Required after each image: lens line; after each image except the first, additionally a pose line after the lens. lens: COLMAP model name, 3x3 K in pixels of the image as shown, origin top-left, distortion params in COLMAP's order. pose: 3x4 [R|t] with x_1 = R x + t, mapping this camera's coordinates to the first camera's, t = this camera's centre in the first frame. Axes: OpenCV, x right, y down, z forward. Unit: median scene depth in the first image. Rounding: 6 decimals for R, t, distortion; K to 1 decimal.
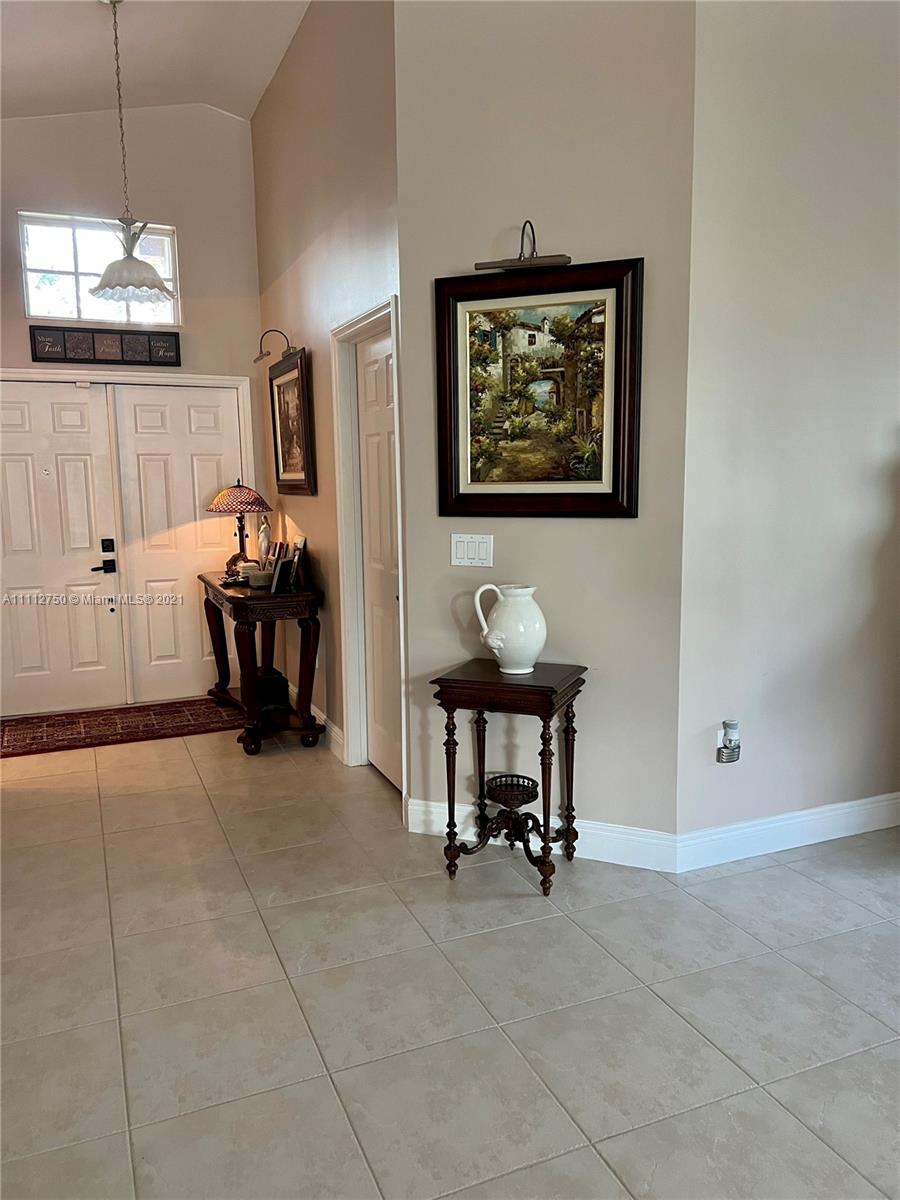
lens RADIAL K [[897.4, 0, 448.3], [0, 897.4, 596.5], [0, 0, 1]] dist [0.043679, -0.048573]
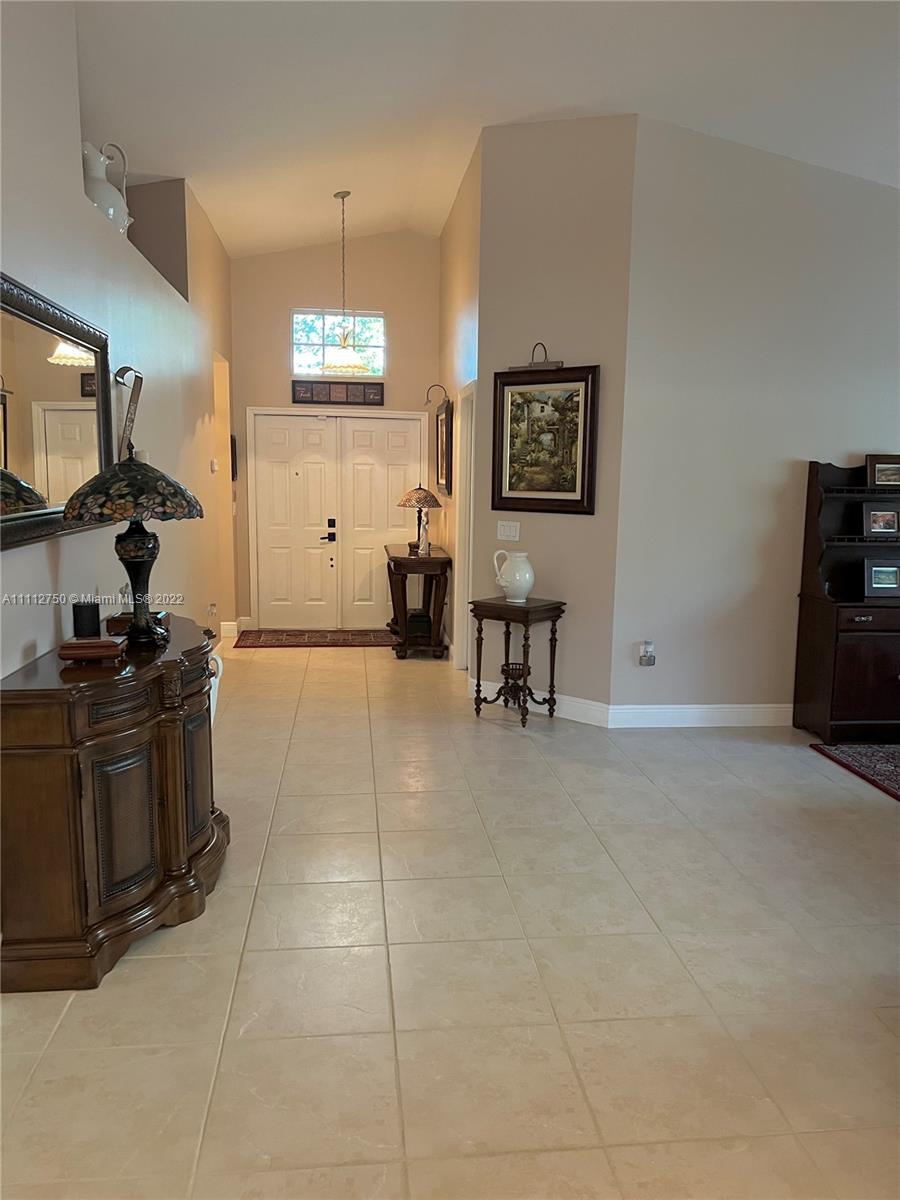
lens RADIAL K [[897.4, 0, 457.1], [0, 897.4, 603.4], [0, 0, 1]] dist [0.043679, -0.048573]
pose [[0.960618, 0.067350, -0.269587, 0.414767], [-0.064773, 0.997729, 0.018453, 0.062315], [0.270217, -0.000264, 0.962799, -0.682846]]
